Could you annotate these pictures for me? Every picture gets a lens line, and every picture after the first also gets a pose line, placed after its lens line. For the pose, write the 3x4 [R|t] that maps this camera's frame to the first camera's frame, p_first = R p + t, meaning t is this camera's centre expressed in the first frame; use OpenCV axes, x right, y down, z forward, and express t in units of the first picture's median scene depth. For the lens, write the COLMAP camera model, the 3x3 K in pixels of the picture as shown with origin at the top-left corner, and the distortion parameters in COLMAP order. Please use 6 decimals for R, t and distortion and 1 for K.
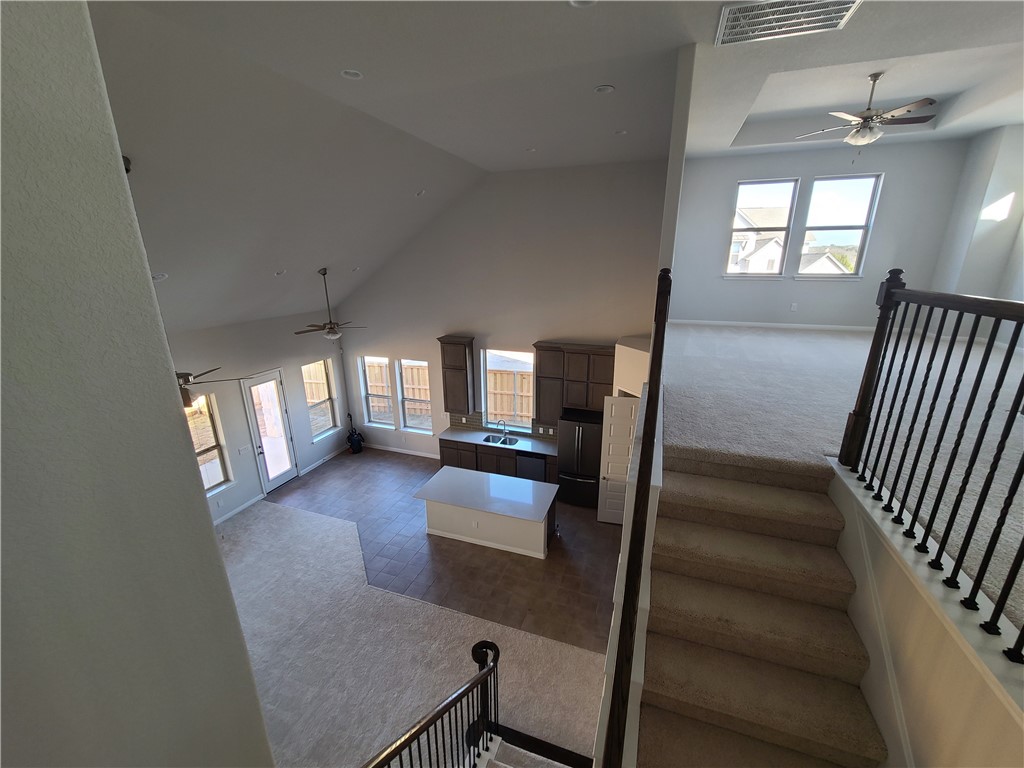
lens RADIAL K [[416.0, 0, 514.0], [0, 416.0, 386.1], [0, 0, 1]] dist [-0.001143, -0.000429]
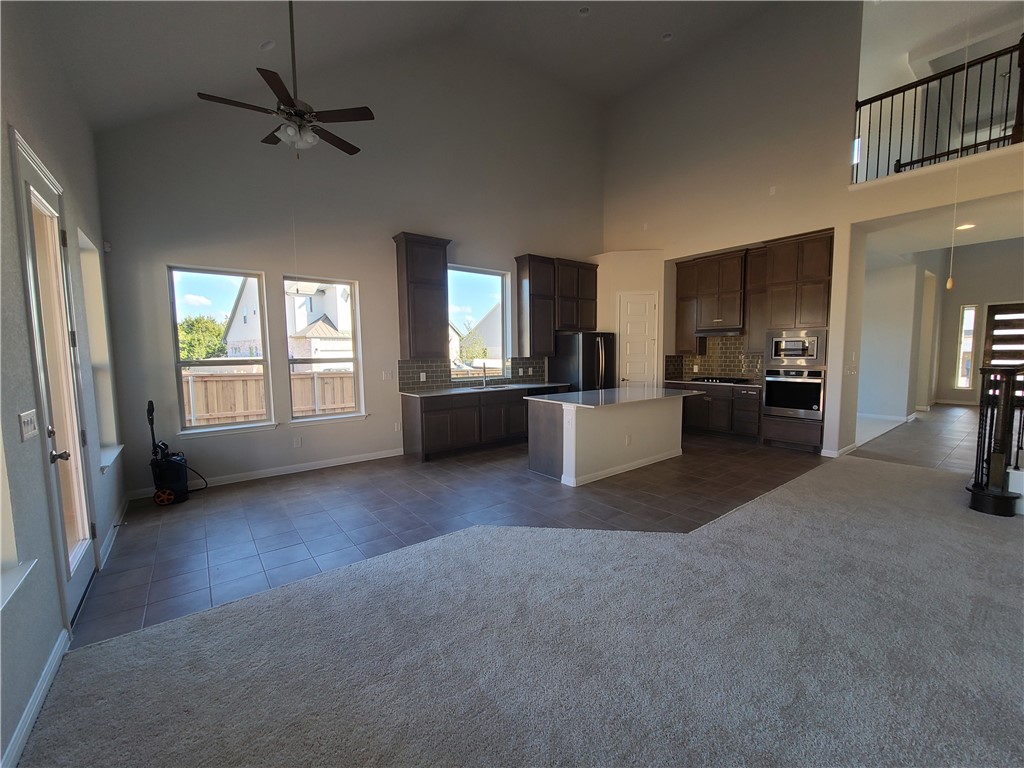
lens RADIAL K [[416.0, 0, 514.0], [0, 416.0, 386.1], [0, 0, 1]] dist [-0.001143, -0.000429]
pose [[0.541015, -0.068863, 0.838189, -0.737603], [0.254905, 0.963188, -0.085397, 0.236796], [-0.801453, 0.259859, 0.538653, 0.695542]]
